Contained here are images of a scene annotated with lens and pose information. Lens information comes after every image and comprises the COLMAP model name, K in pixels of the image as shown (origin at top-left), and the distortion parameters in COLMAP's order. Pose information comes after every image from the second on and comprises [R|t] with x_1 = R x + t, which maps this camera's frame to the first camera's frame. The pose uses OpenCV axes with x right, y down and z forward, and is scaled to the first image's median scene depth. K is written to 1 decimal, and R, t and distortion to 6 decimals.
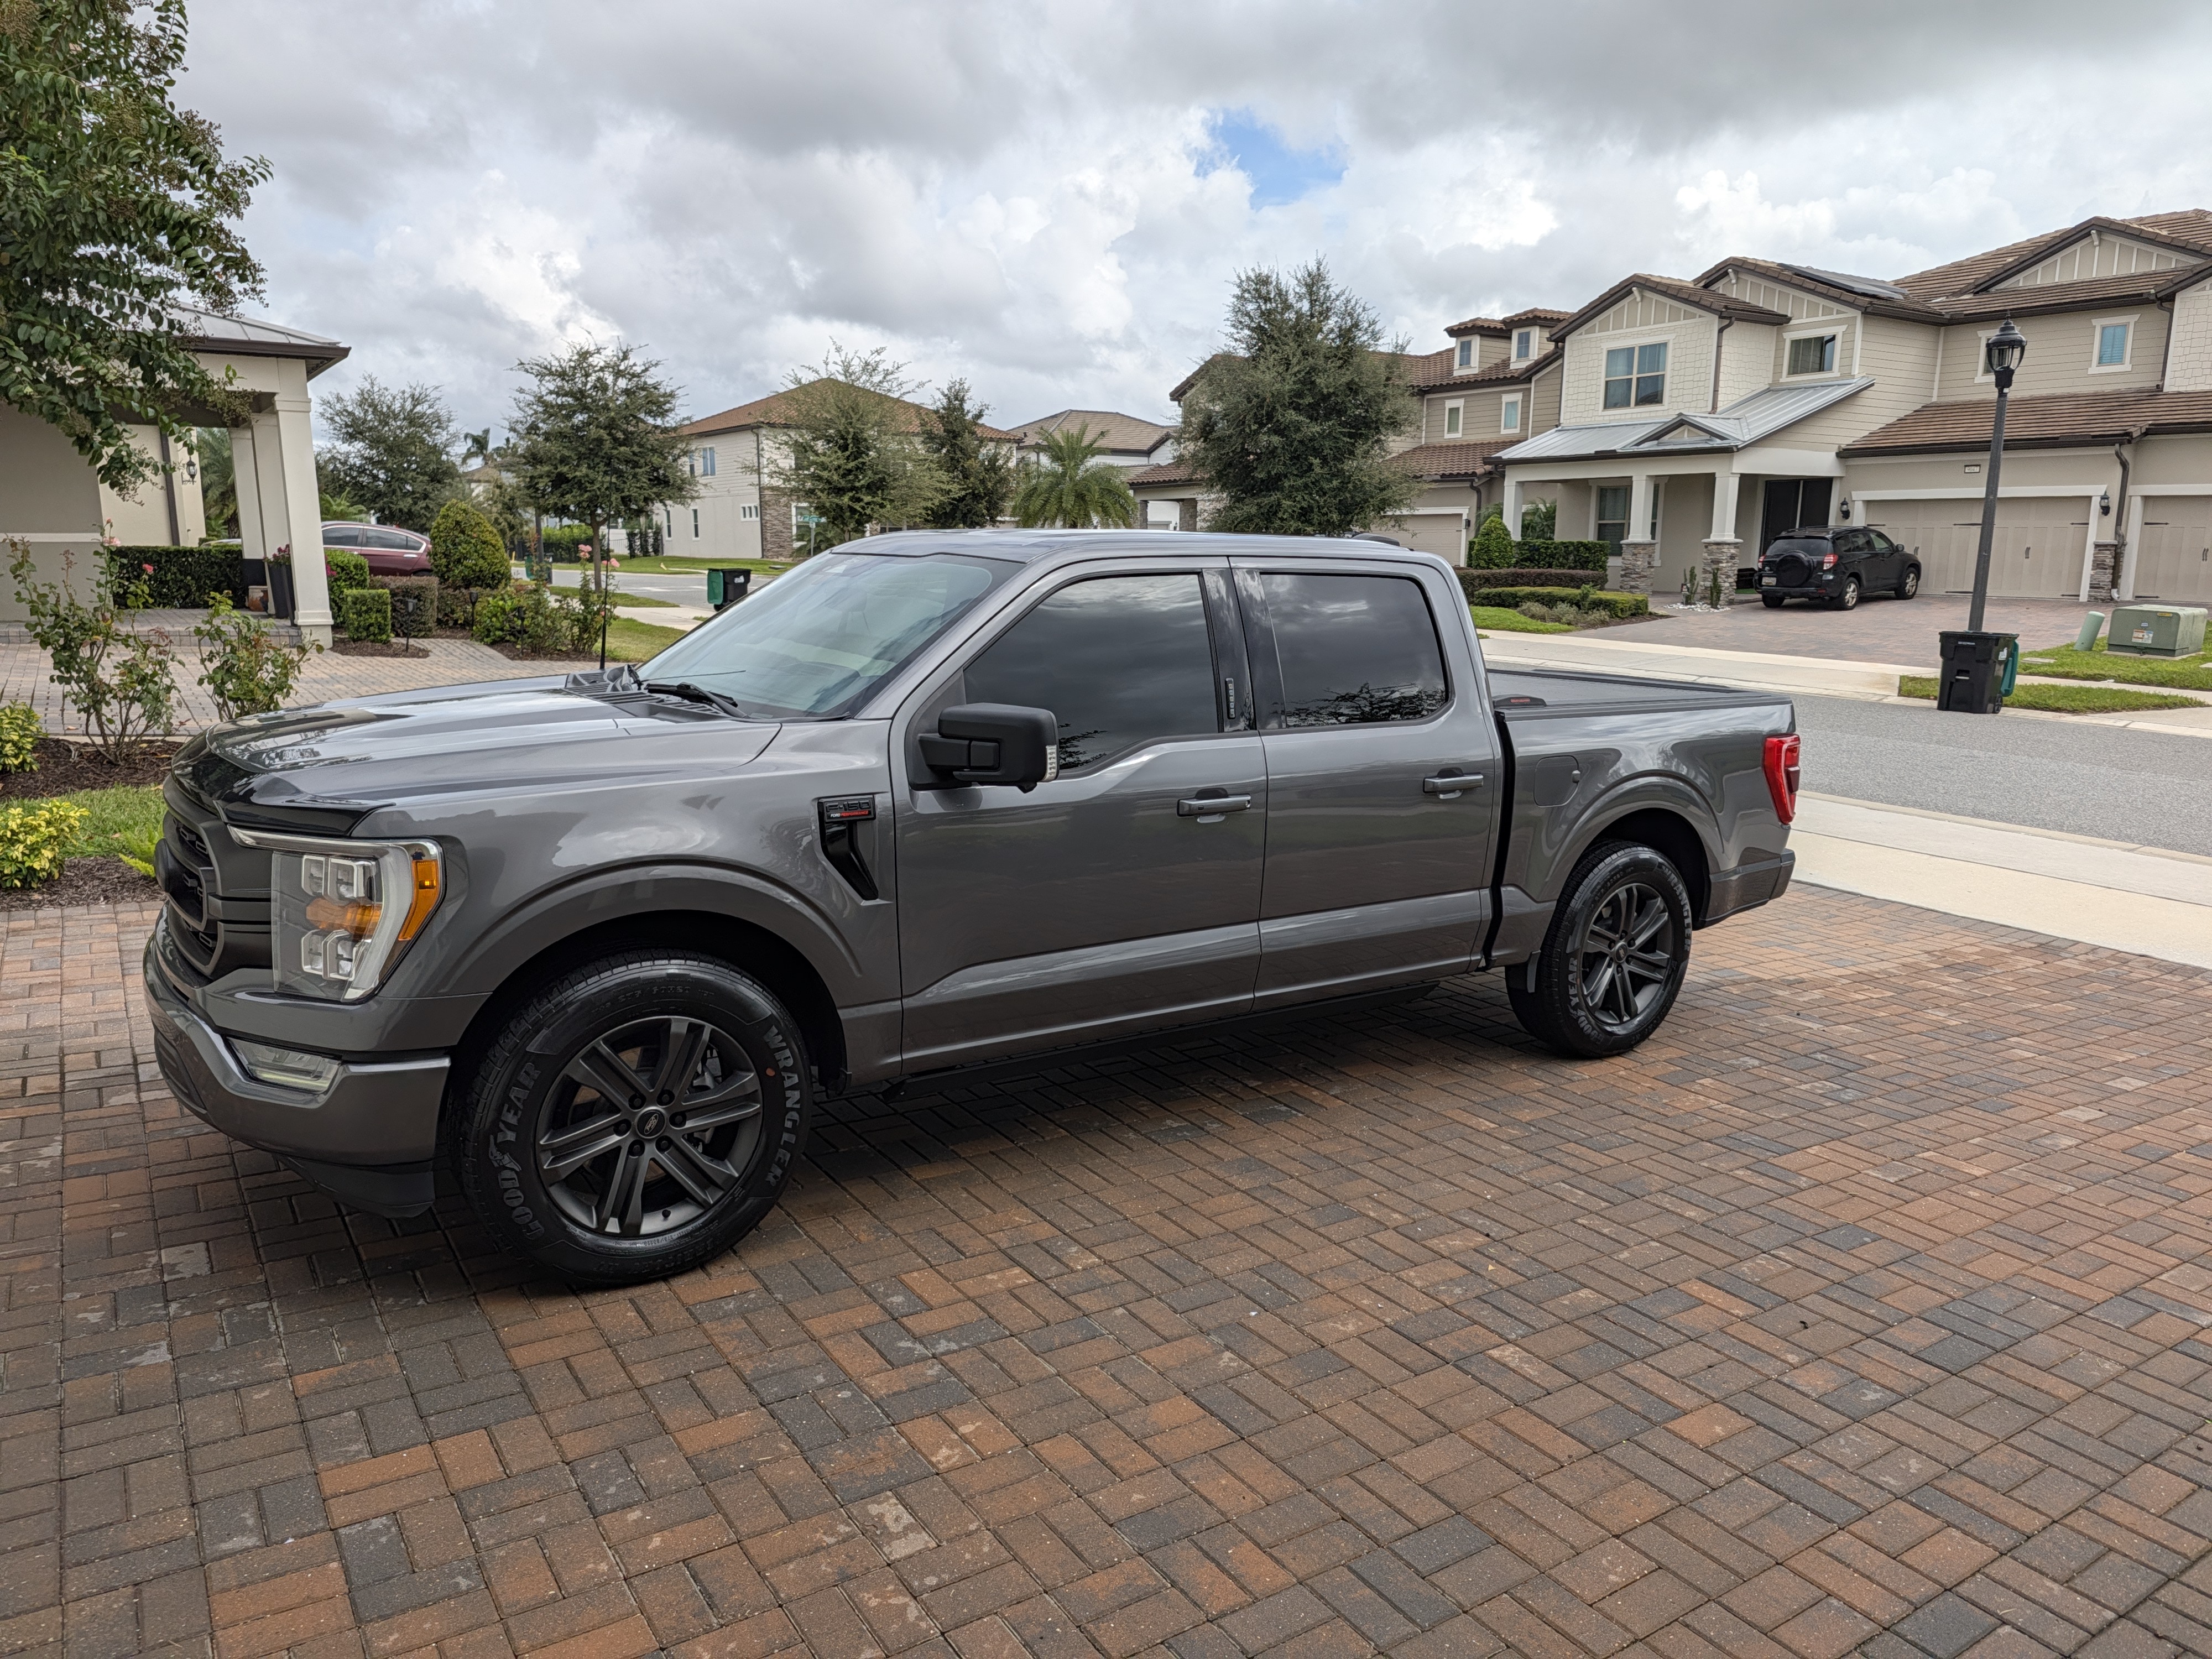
lens RADIAL K [[1509.8, 0, 1106.0], [0, 1509.8, 829.5], [0, 0, 1]] dist [0.005089, 0.003022]
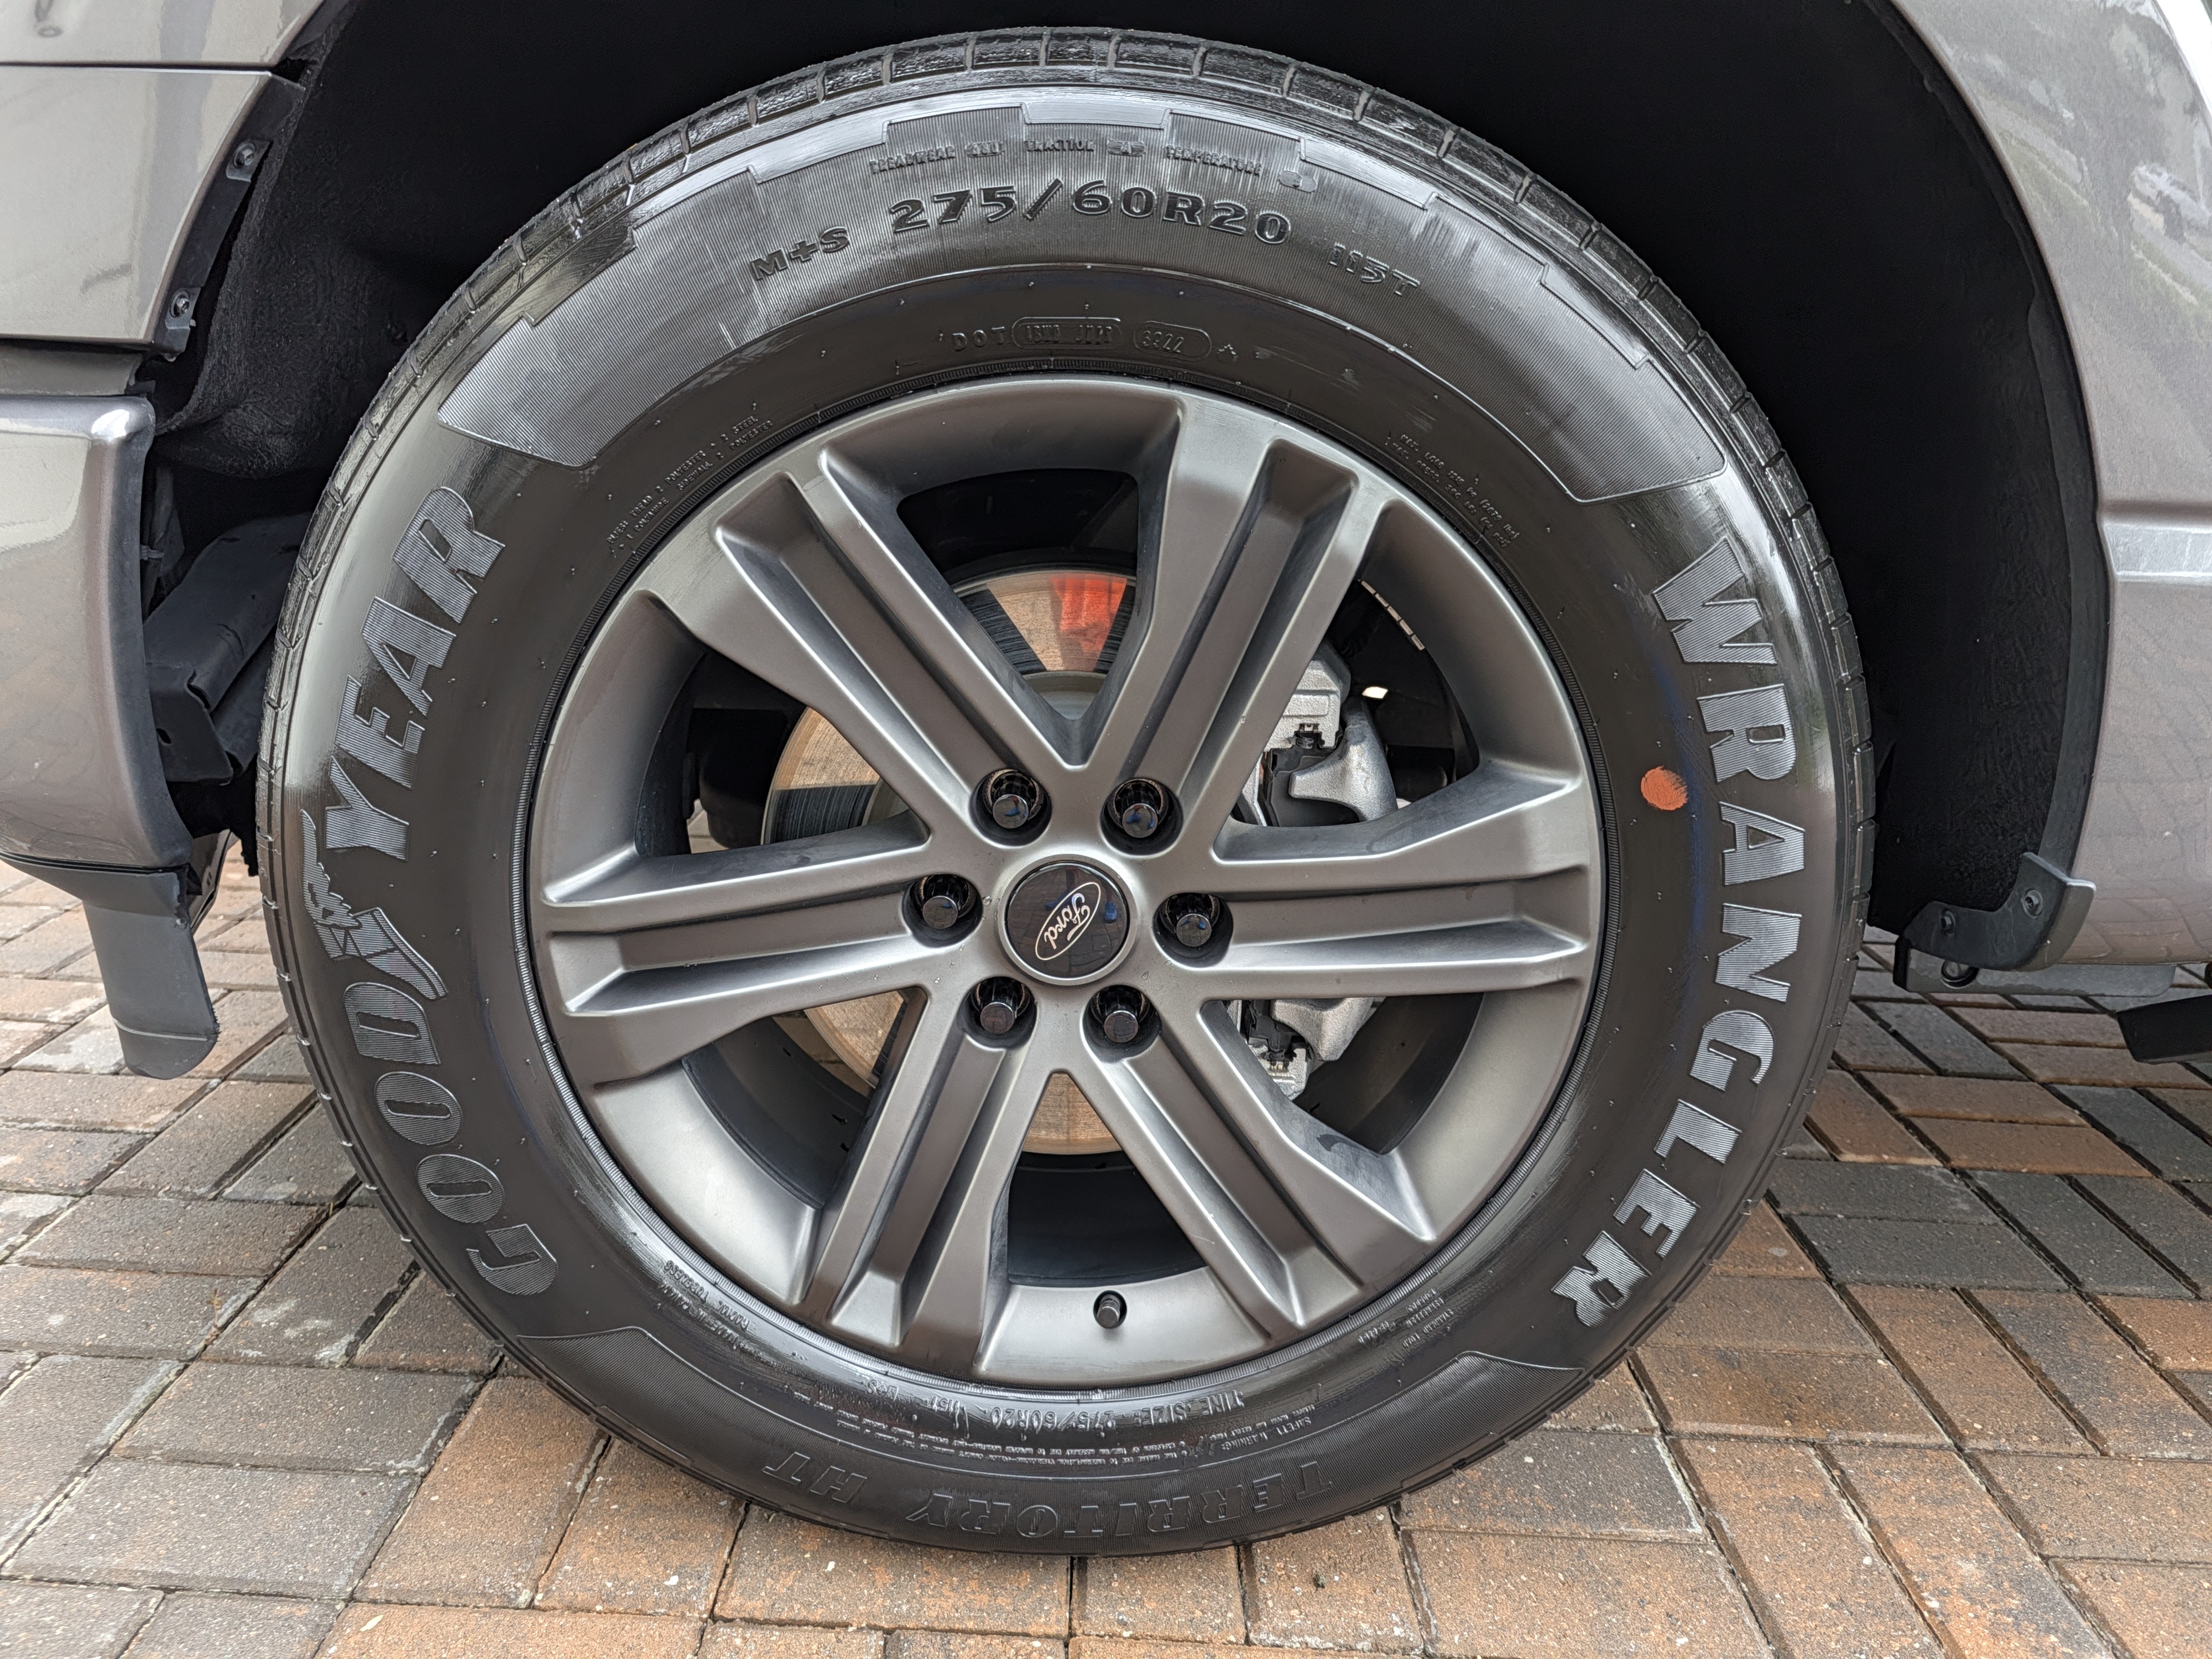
lens RADIAL K [[1509.8, 0, 1106.0], [0, 1509.8, 829.5], [0, 0, 1]] dist [0.005089, 0.003022]
pose [[0.827824, 0.172515, -0.533803, -0.180324], [-0.112329, 0.983245, 0.143565, 0.148402], [0.549627, -0.058885, 0.833333, 0.813860]]
